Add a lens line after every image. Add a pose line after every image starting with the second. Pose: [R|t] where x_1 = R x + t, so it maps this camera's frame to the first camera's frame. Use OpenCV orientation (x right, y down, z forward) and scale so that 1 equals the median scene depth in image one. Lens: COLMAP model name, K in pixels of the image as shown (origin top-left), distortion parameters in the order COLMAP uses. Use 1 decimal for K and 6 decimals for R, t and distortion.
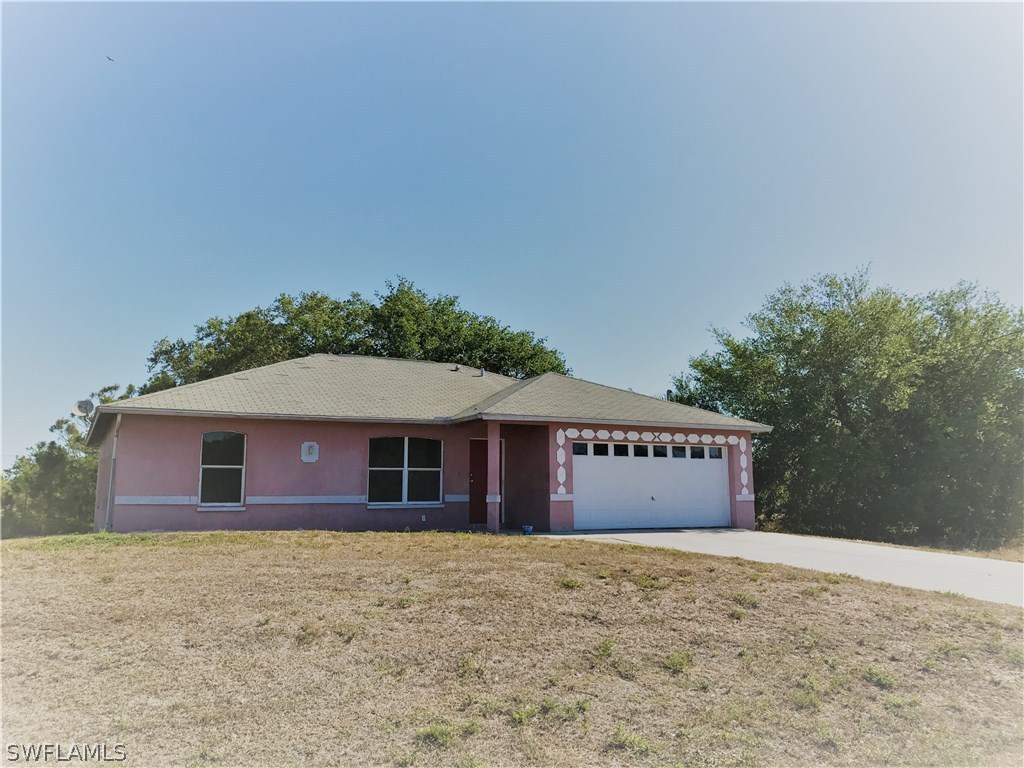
lens RADIAL K [[840.2, 0, 513.2], [0, 840.2, 380.1], [0, 0, 1]] dist [0.054529, -0.005761]
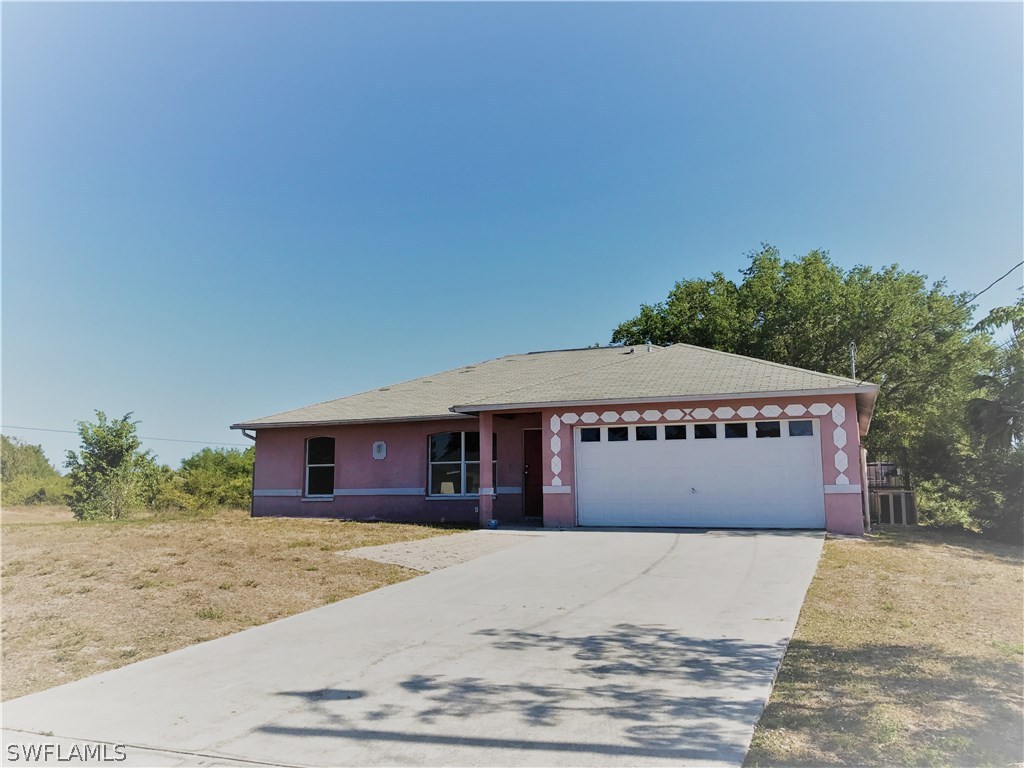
lens RADIAL K [[840.2, 0, 512.3], [0, 840.2, 385.5], [0, 0, 1]] dist [0.054529, -0.005761]
pose [[0.646959, -0.095368, -0.756538, 0.713392], [0.109109, 0.993517, -0.031936, 0.050644], [0.754678, -0.061884, 0.653170, 0.370100]]
